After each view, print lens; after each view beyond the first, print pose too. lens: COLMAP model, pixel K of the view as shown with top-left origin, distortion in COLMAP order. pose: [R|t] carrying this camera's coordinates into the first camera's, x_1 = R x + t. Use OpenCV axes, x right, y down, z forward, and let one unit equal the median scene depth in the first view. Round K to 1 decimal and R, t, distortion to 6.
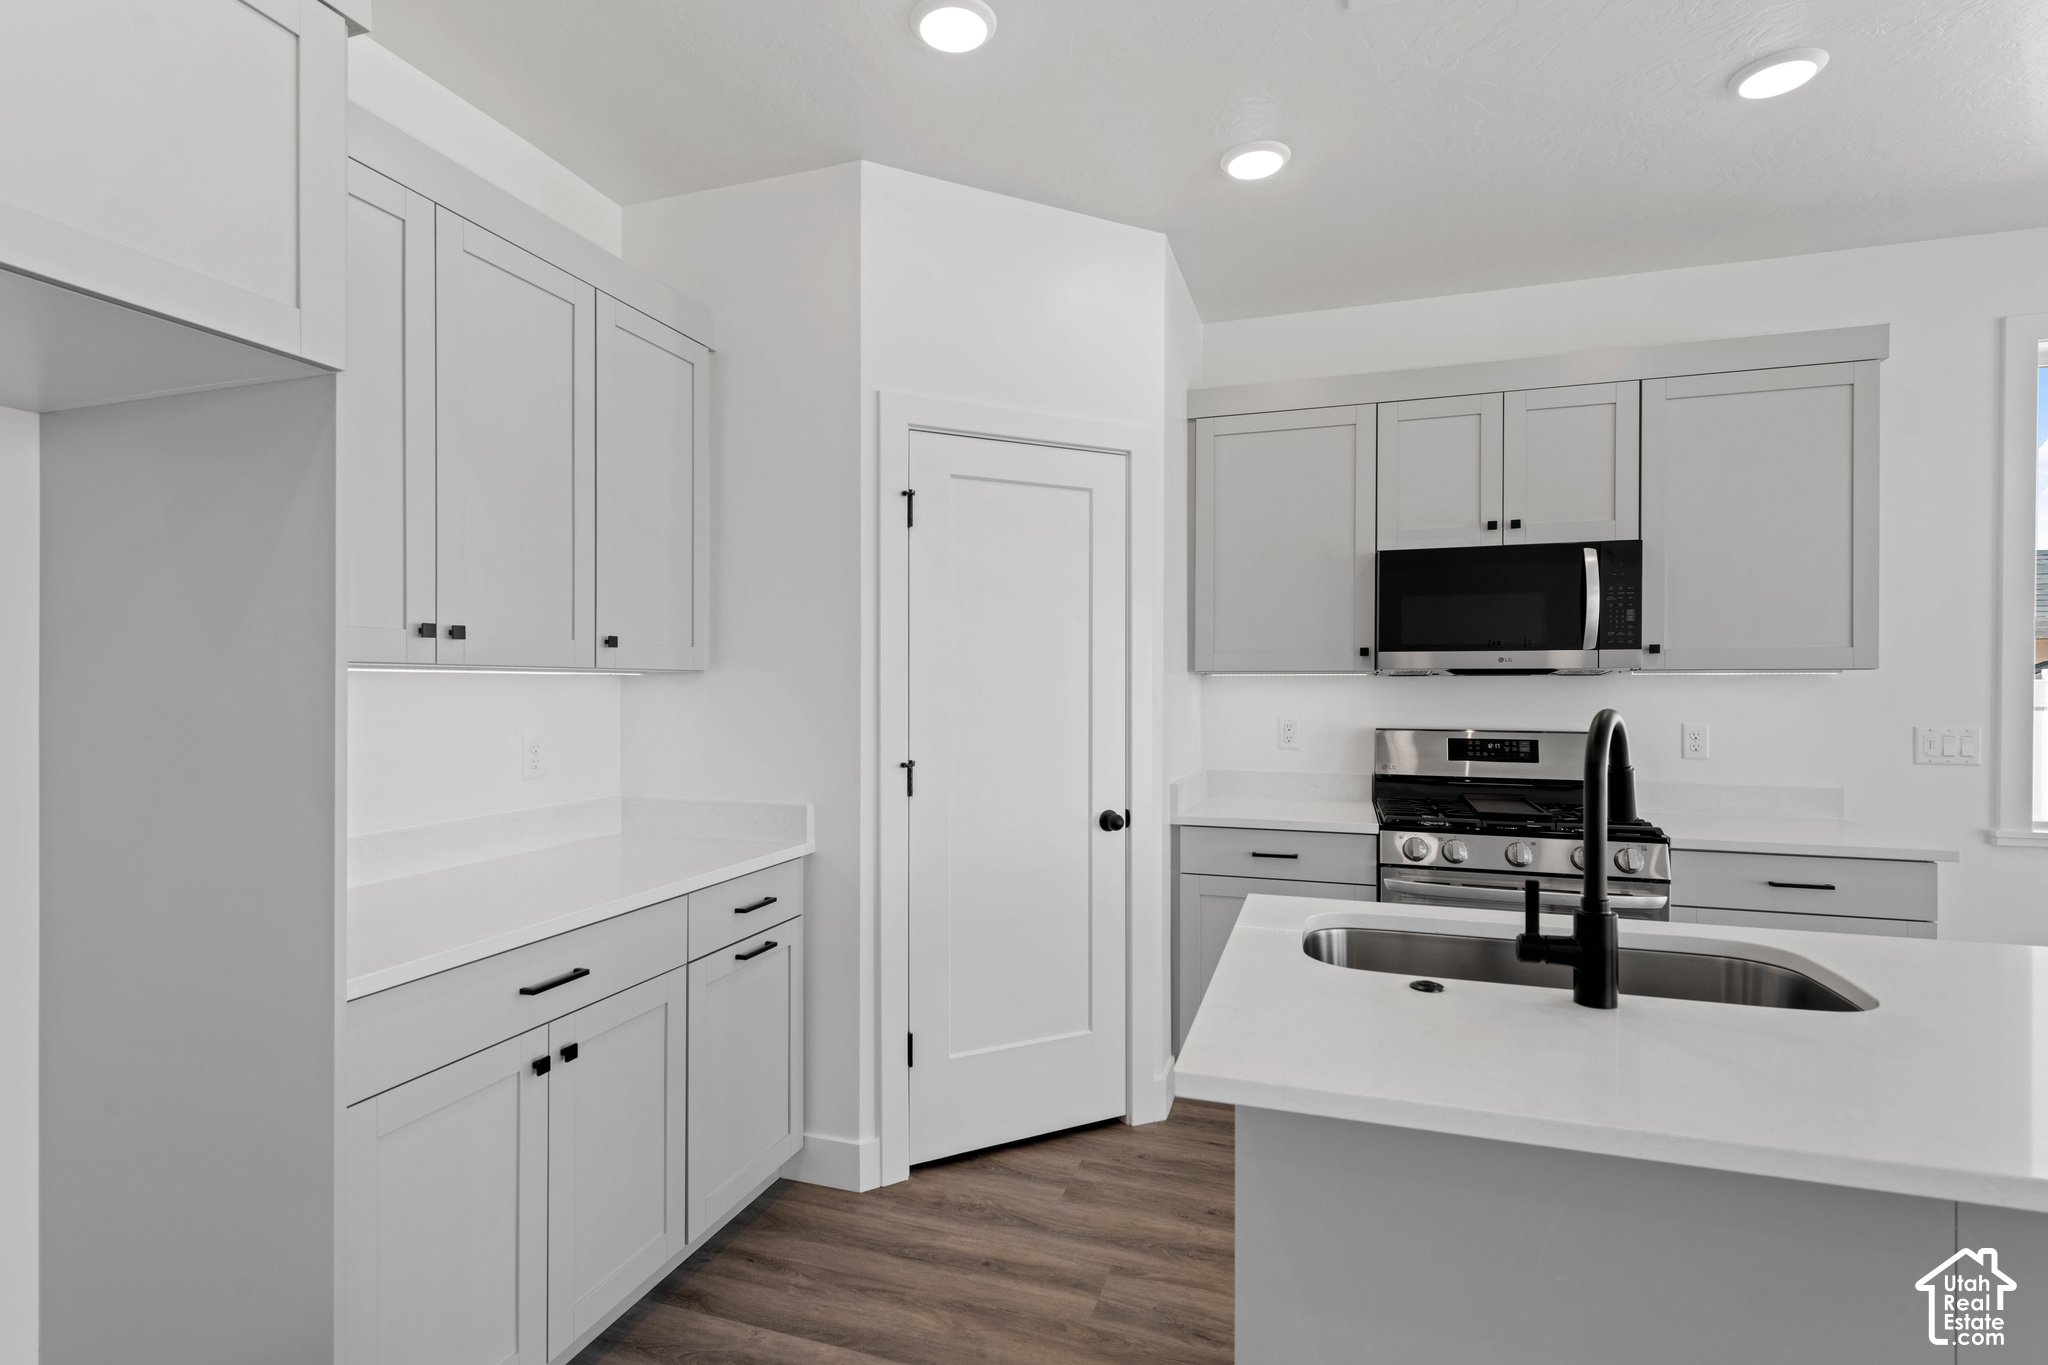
lens RADIAL K [[975.1, 0, 1023.6], [0, 975.1, 669.1], [0, 0, 1]] dist [0.000877, -0.000046]
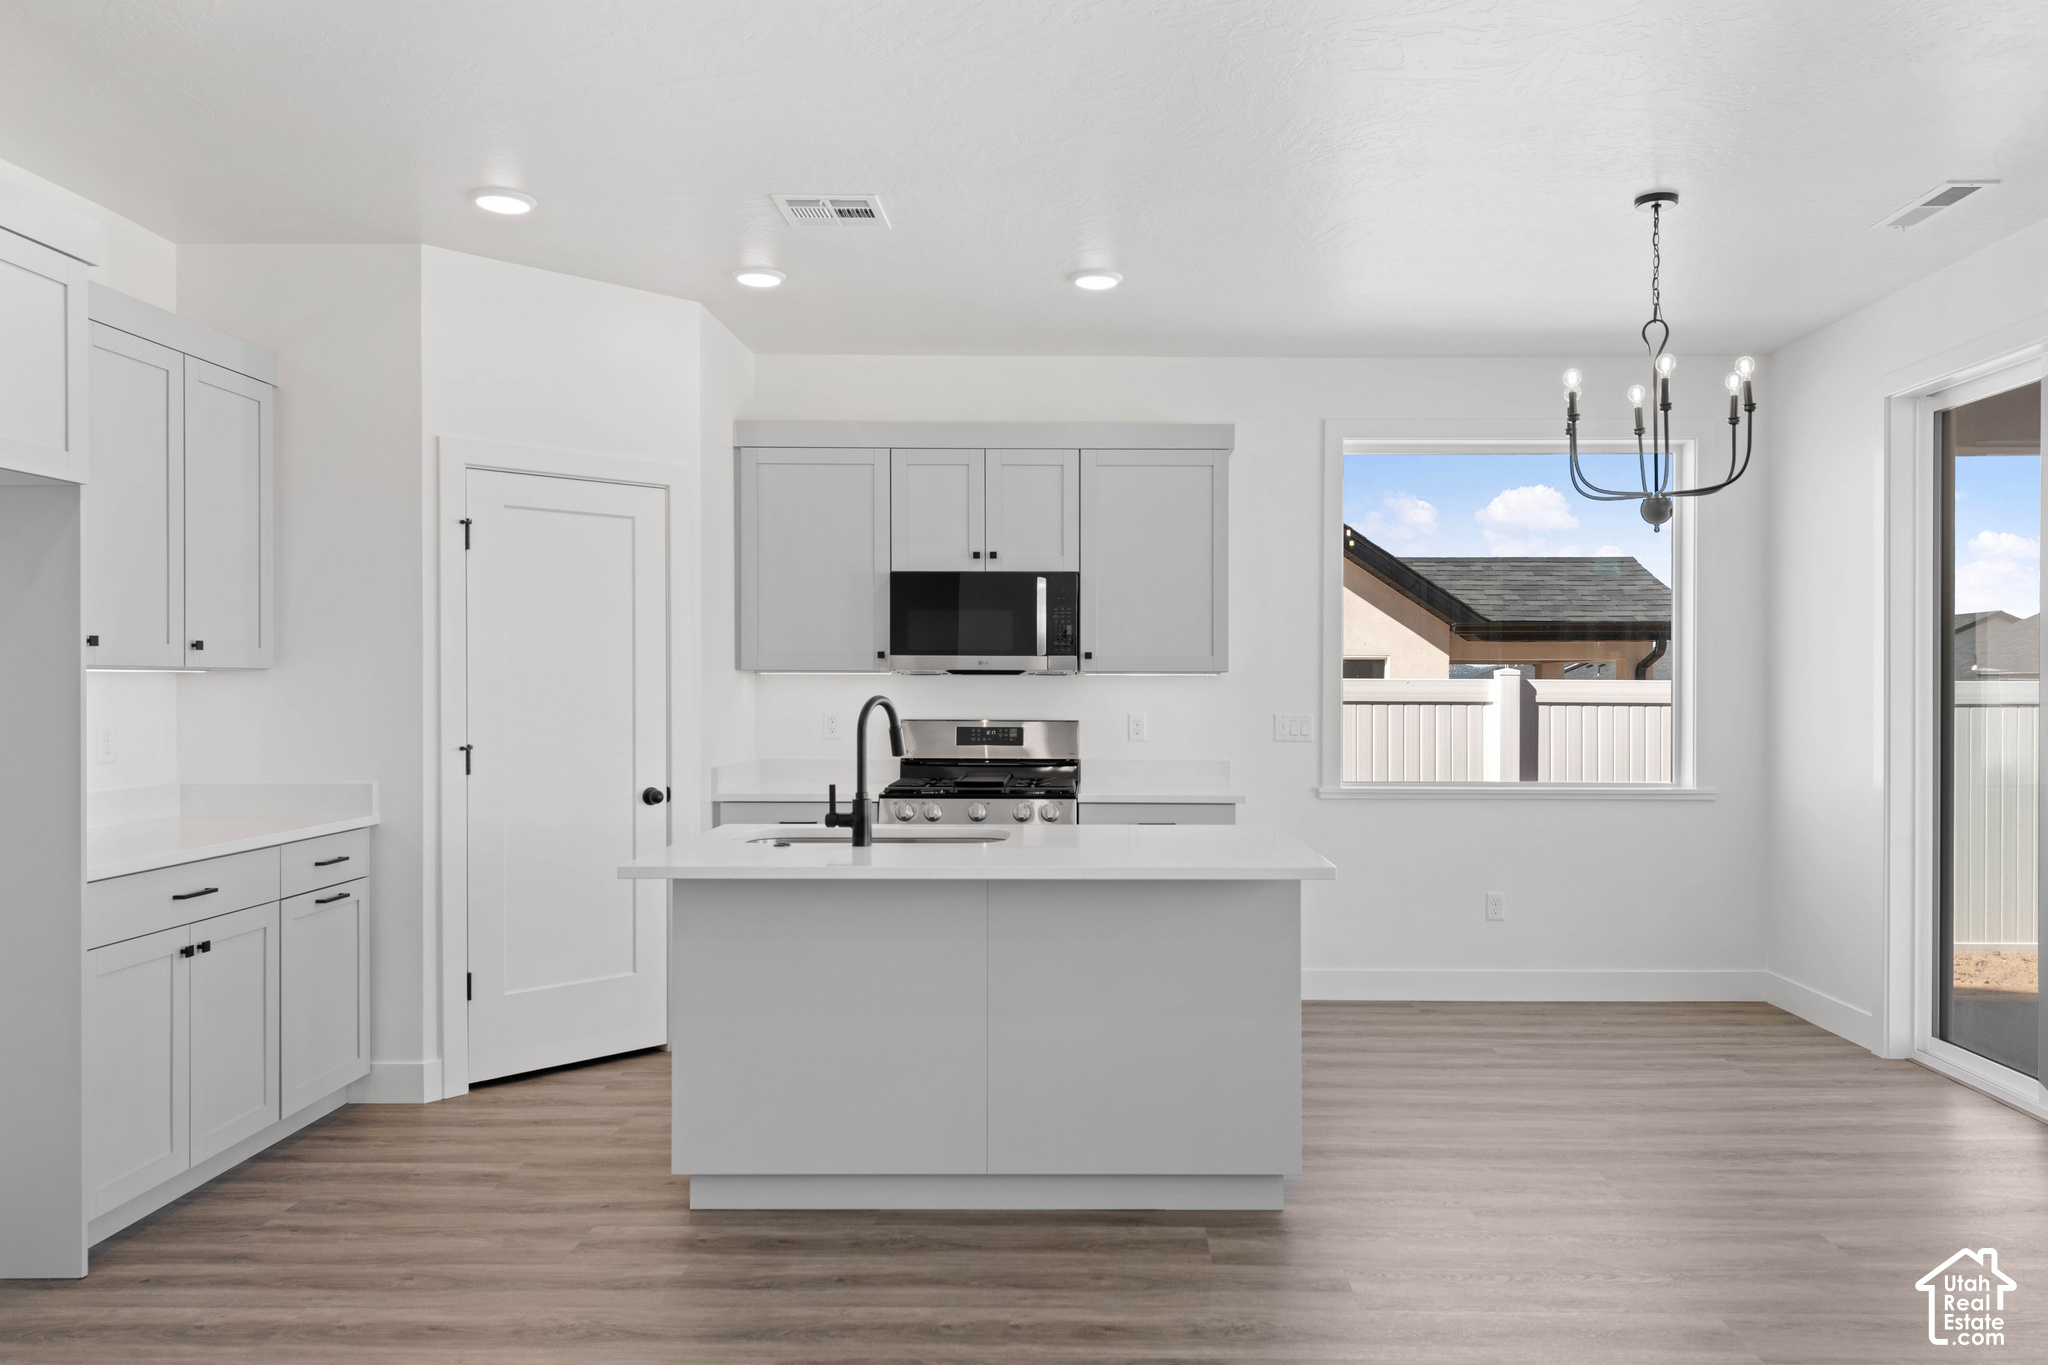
lens RADIAL K [[1401.5, 0, 1097.5], [0, 1401.5, 698.9], [0, 0, 1]] dist [0.032340, -0.029729]
pose [[0.950506, -0.001388, 0.310703, 0.074094], [-0.007819, 0.999567, 0.028384, -0.016380], [-0.310608, -0.029409, 0.950083, -0.814081]]
